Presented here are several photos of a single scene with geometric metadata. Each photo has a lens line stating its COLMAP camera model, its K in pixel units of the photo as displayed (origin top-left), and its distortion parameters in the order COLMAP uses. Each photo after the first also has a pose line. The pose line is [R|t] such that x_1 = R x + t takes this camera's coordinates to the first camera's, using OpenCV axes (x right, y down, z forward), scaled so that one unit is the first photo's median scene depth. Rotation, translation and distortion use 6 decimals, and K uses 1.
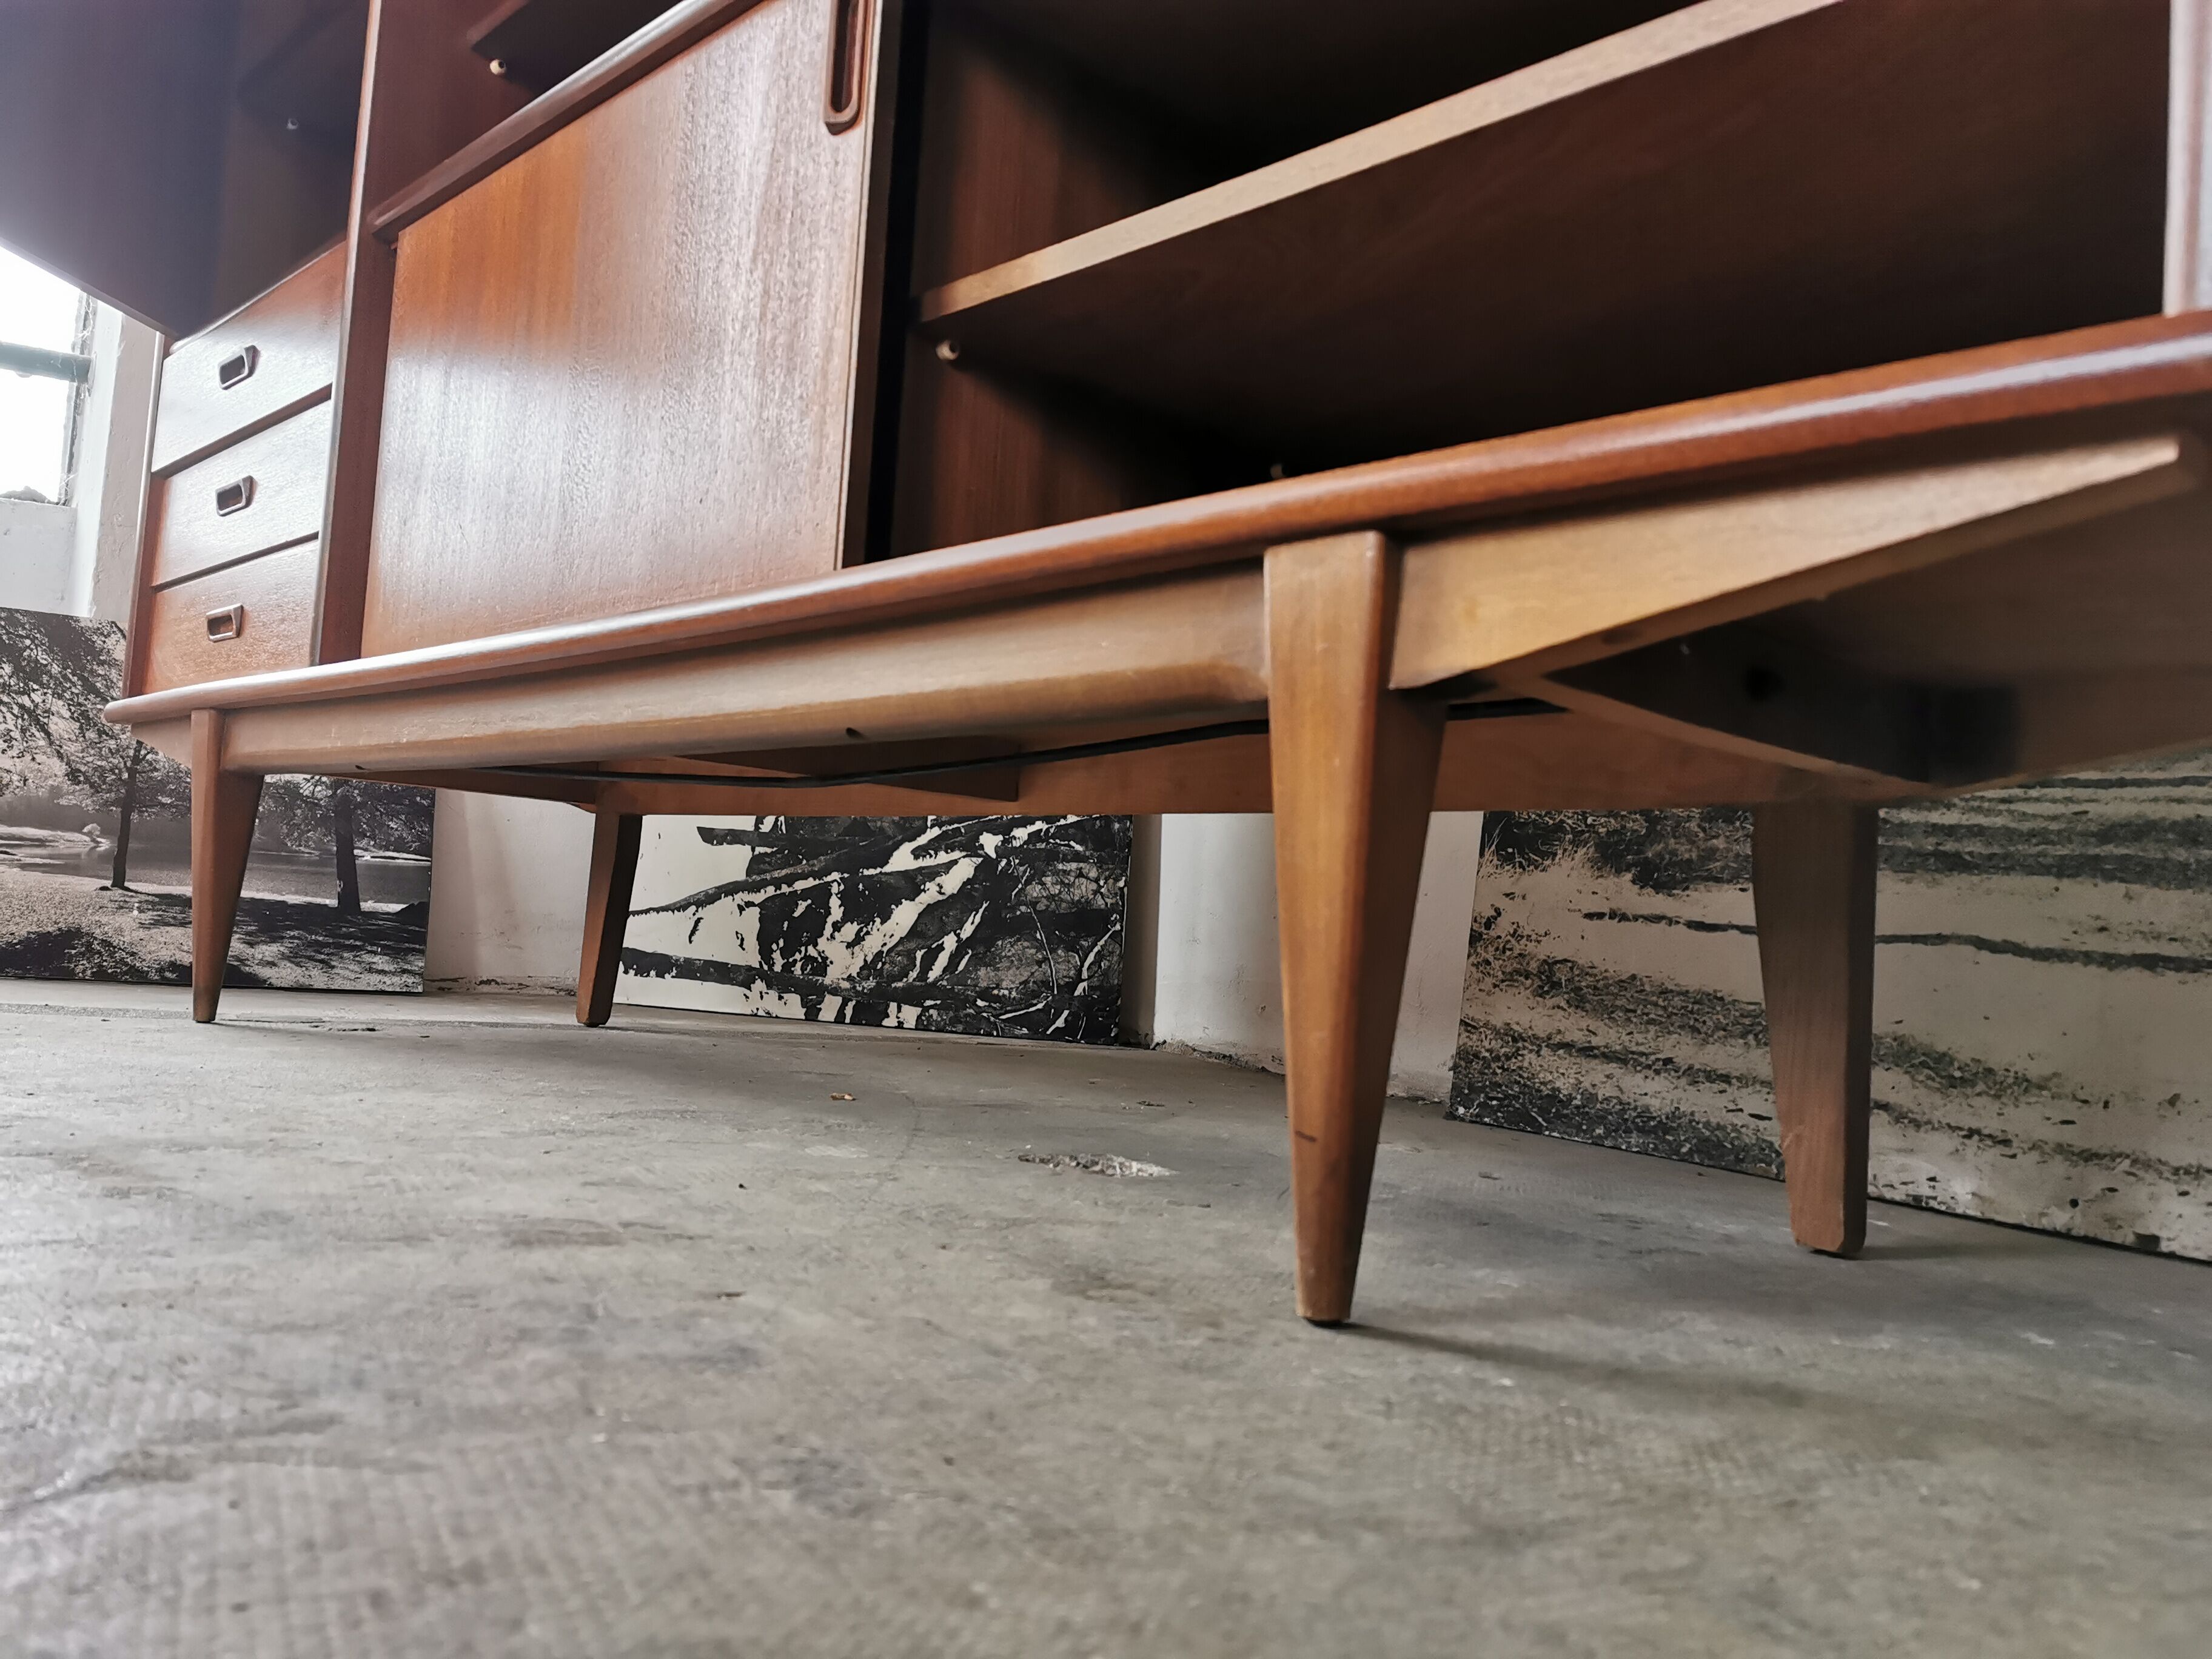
lens RADIAL K [[1712.8, 0, 1085.4], [0, 1712.8, 828.0], [0, 0, 1]] dist [0.081003, -0.128830]
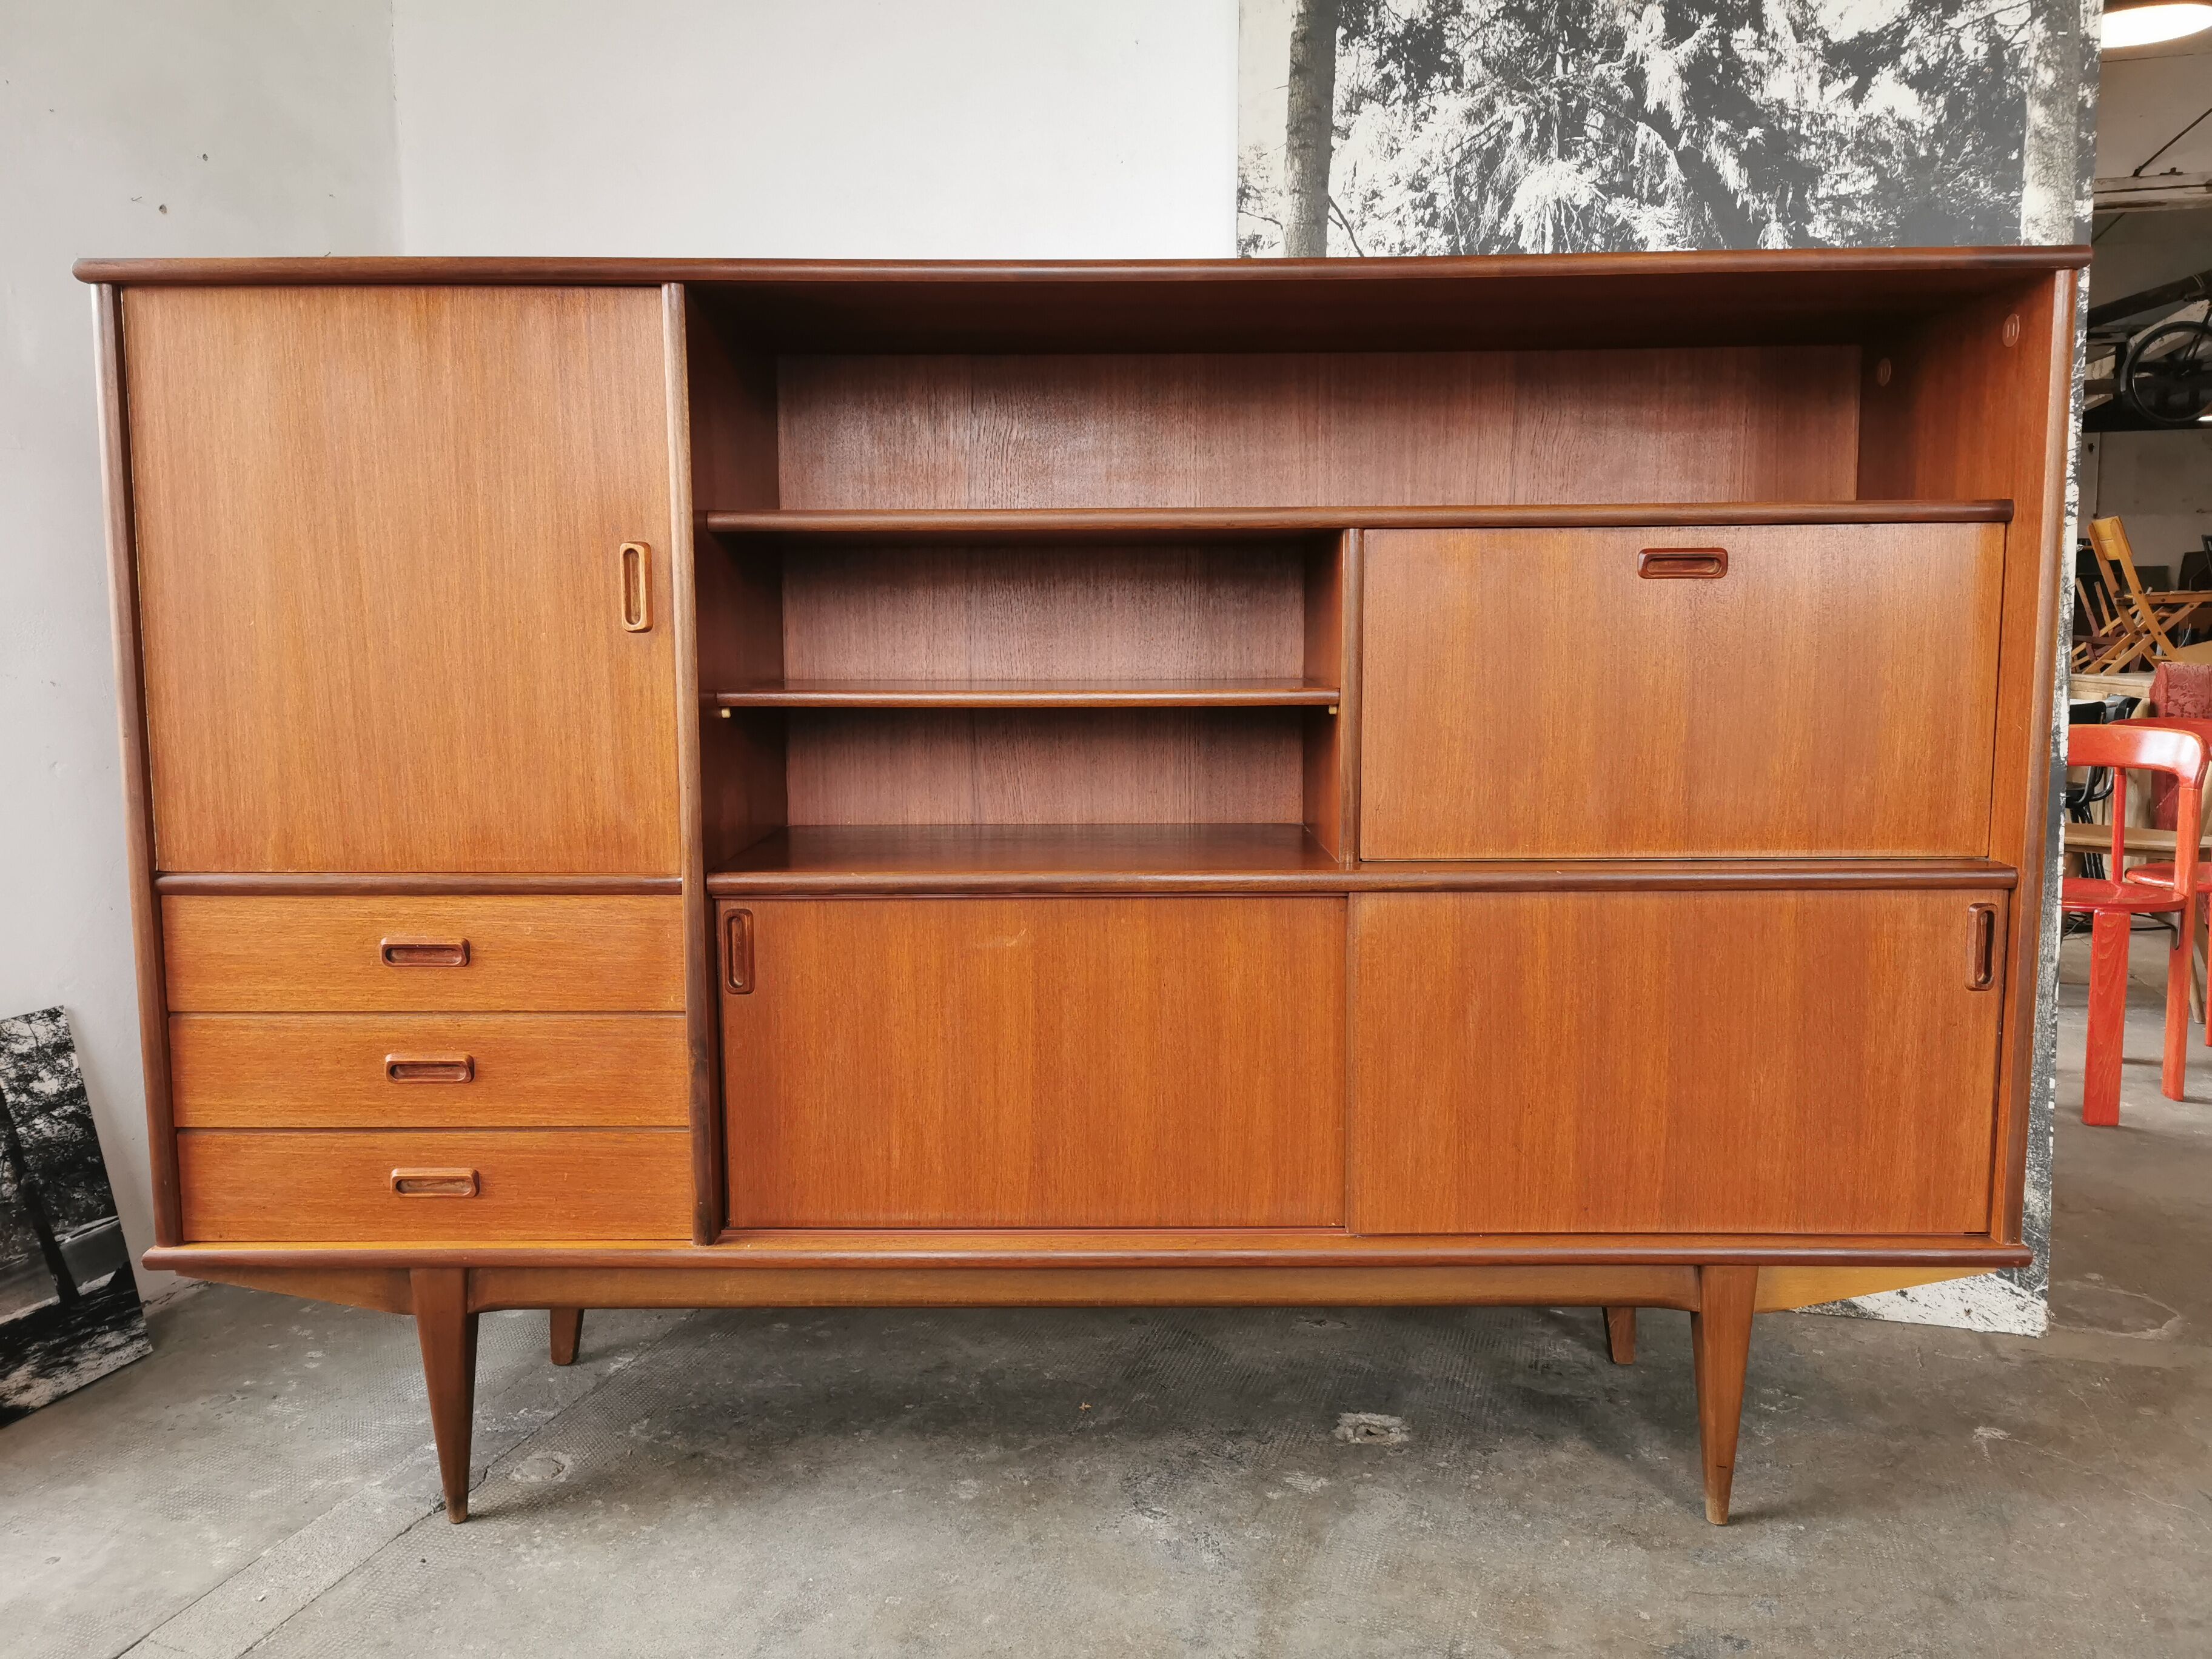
lens RADIAL K [[1702.6, 0, 1119.8], [0, 1702.6, 823.7], [0, 0, 1]] dist [0.082662, -0.122780]
pose [[0.684865, -0.148709, 0.713334, -0.694122], [0.000194, 0.978991, 0.203904, -0.416557], [-0.728670, -0.139508, 0.670506, -0.014181]]
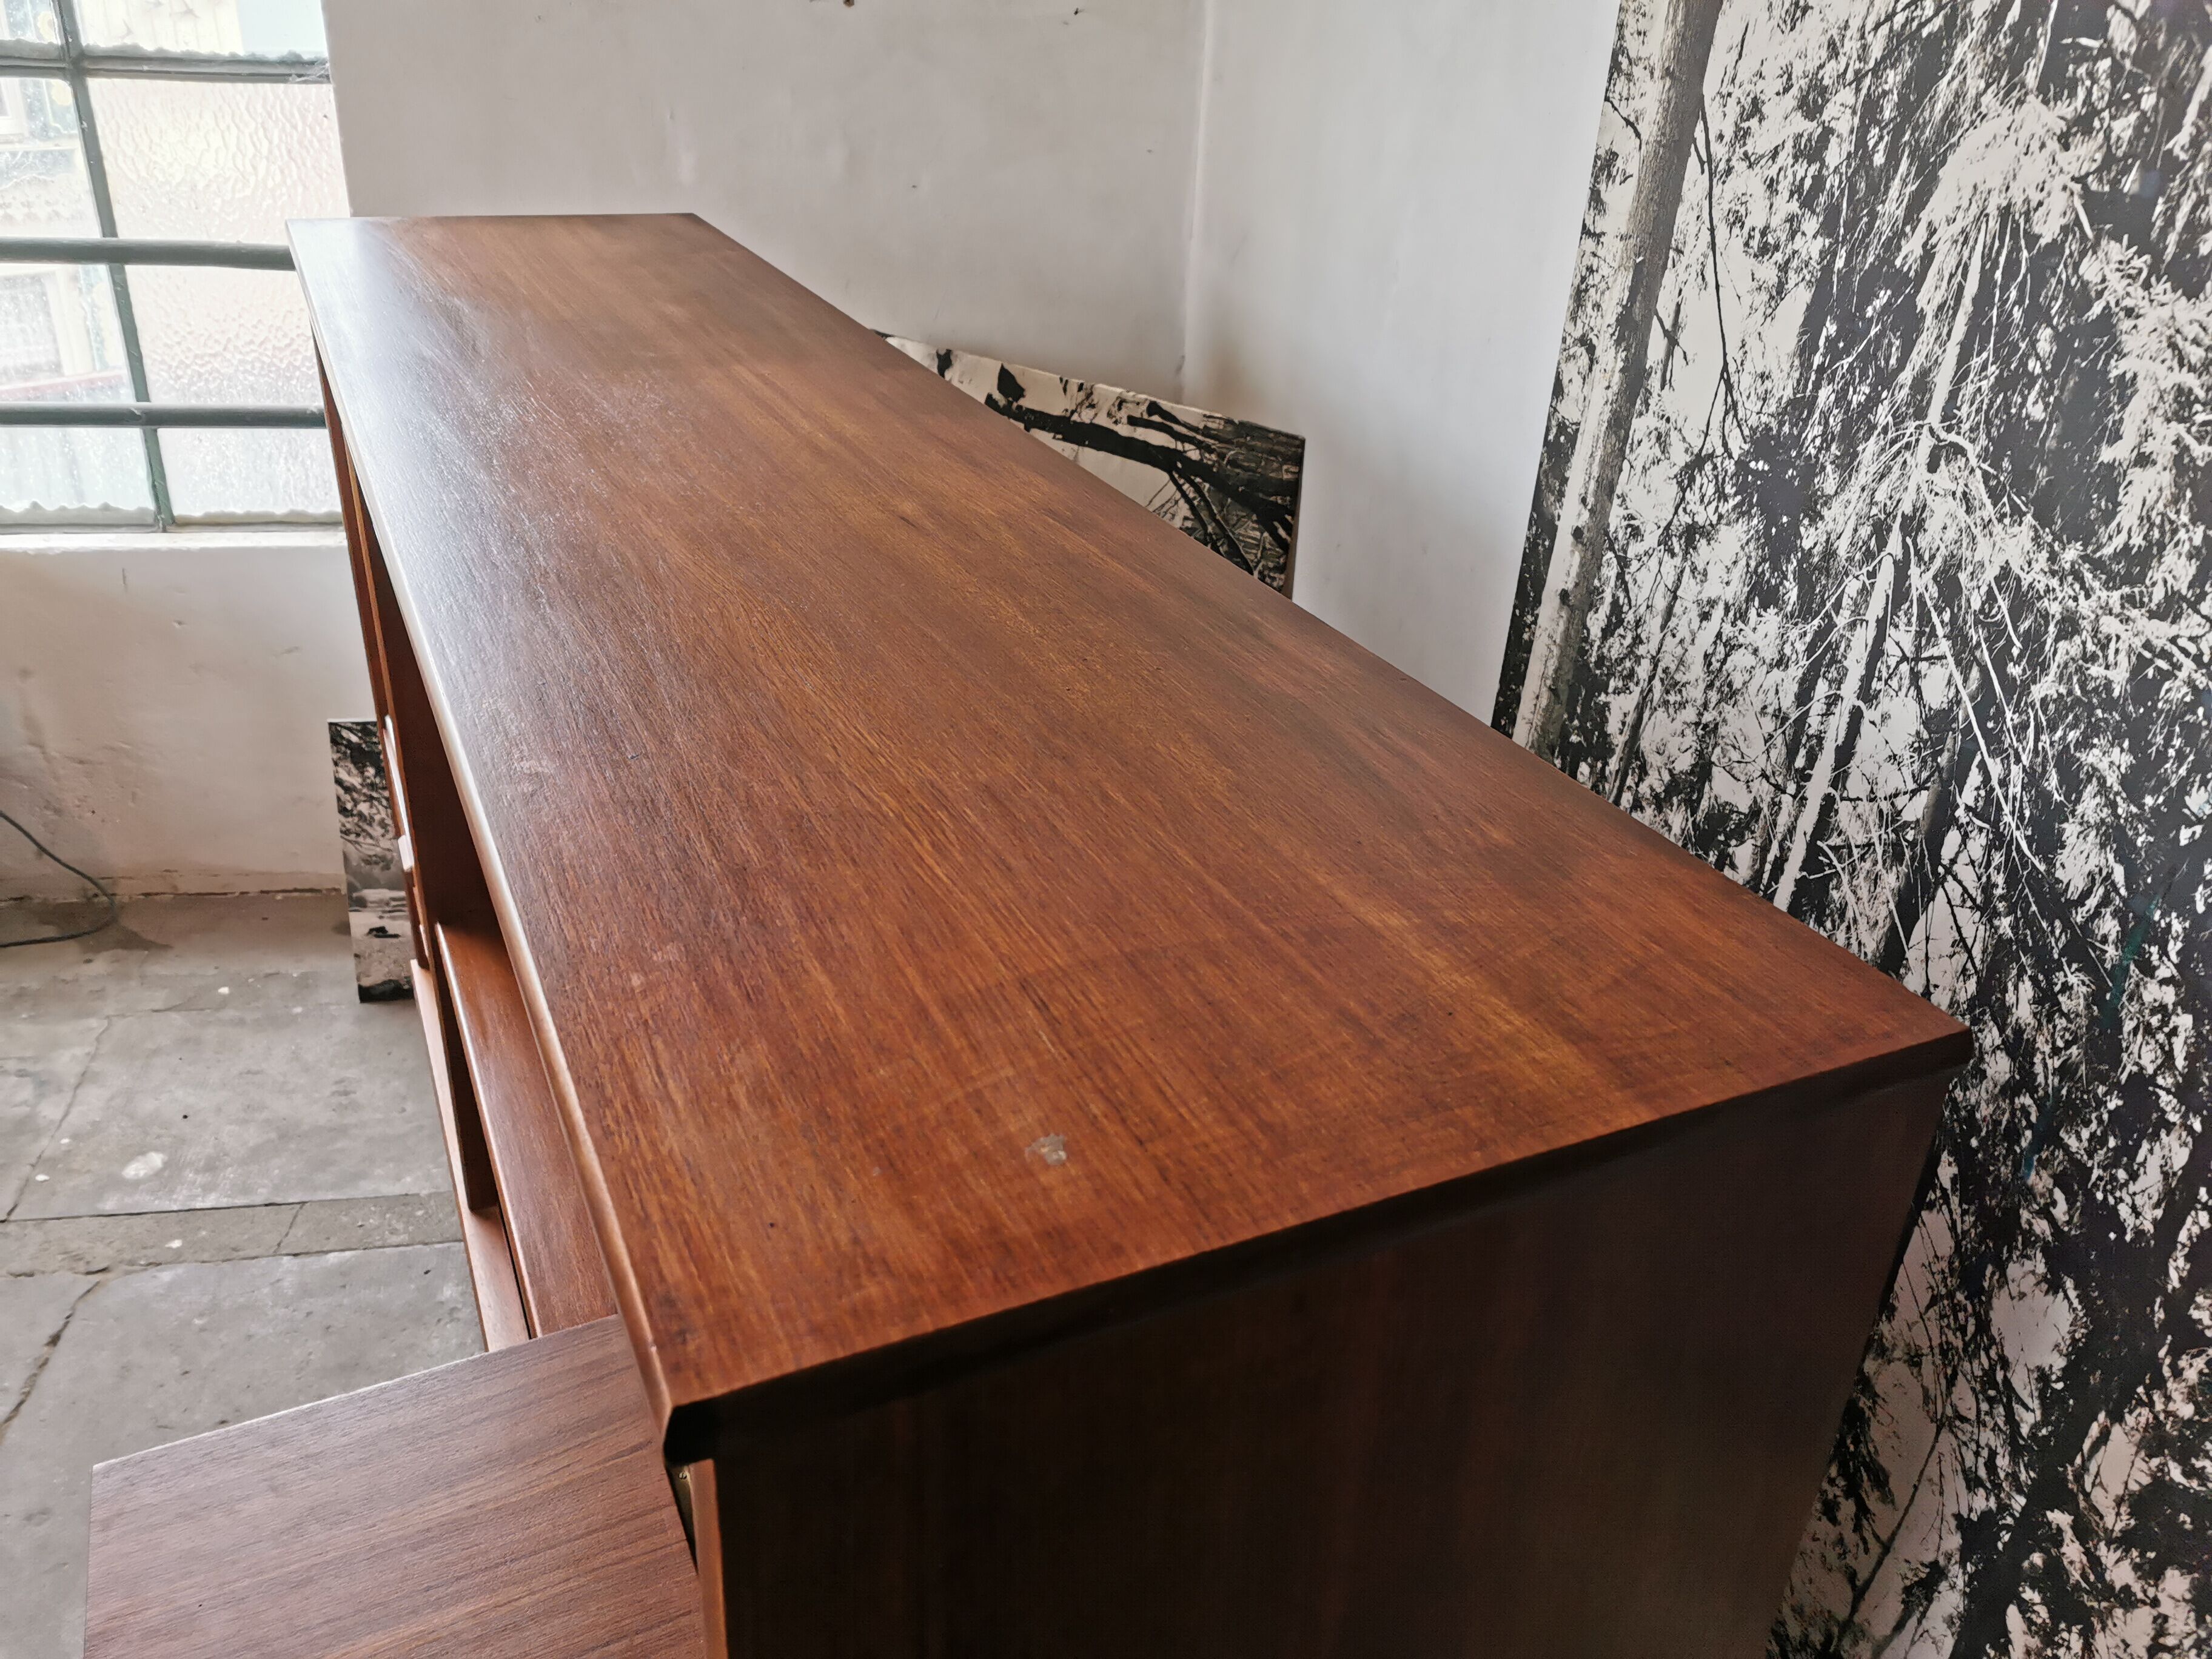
lens RADIAL K [[1721.9, 0, 1094.7], [0, 1721.9, 834.4], [0, 0, 1]] dist [0.038243, -0.058147]
pose [[0.950132, 0.125377, -0.285534, 0.251564], [0.036358, 0.864839, 0.500732, -0.661254], [0.309722, -0.486143, 0.817152, 0.101824]]
